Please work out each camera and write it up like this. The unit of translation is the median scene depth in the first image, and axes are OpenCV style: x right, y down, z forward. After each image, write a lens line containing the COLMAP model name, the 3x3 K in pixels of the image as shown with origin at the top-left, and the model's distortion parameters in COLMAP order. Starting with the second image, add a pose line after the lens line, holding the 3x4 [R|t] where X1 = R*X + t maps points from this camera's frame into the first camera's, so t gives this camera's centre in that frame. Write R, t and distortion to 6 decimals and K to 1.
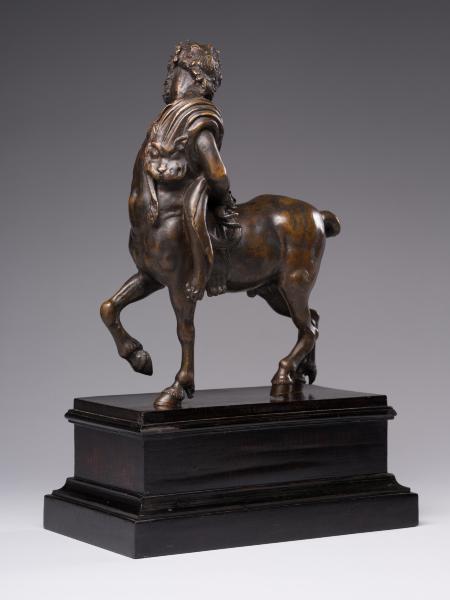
lens RADIAL K [[1788.3, 0, 225.0], [0, 1788.3, 300.0], [0, 0, 1]] dist [-0.613667, -0.343350]
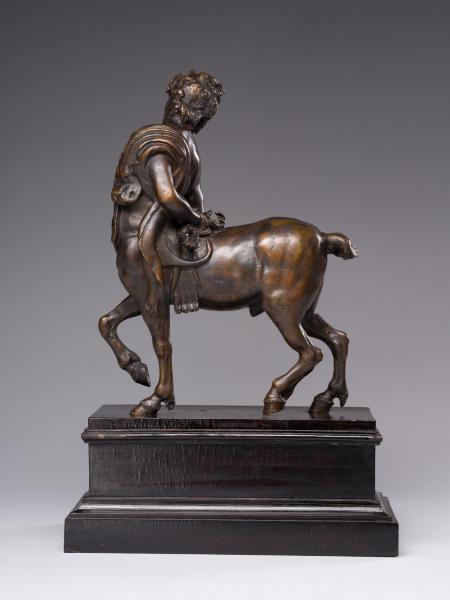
lens RADIAL K [[1788.3, 0, 225.0], [0, 1788.3, 300.0], [0, 0, 1]] dist [-0.613667, -0.343350]
pose [[0.835140, 0.022769, -0.549566, 0.579302], [-0.031992, 0.999462, -0.007208, -0.003117], [0.549106, 0.023601, 0.835419, 0.139858]]
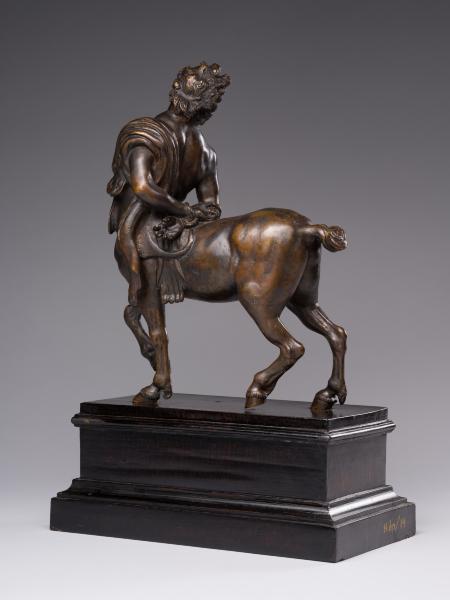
lens RADIAL K [[1788.3, 0, 225.0], [0, 1788.3, 300.0], [0, 0, 1]] dist [-0.613667, -0.343350]
pose [[0.486579, 0.034239, -0.872966, 0.920040], [-0.056251, 0.998386, 0.007805, -0.014310], [0.871824, 0.045307, 0.487719, 0.507333]]
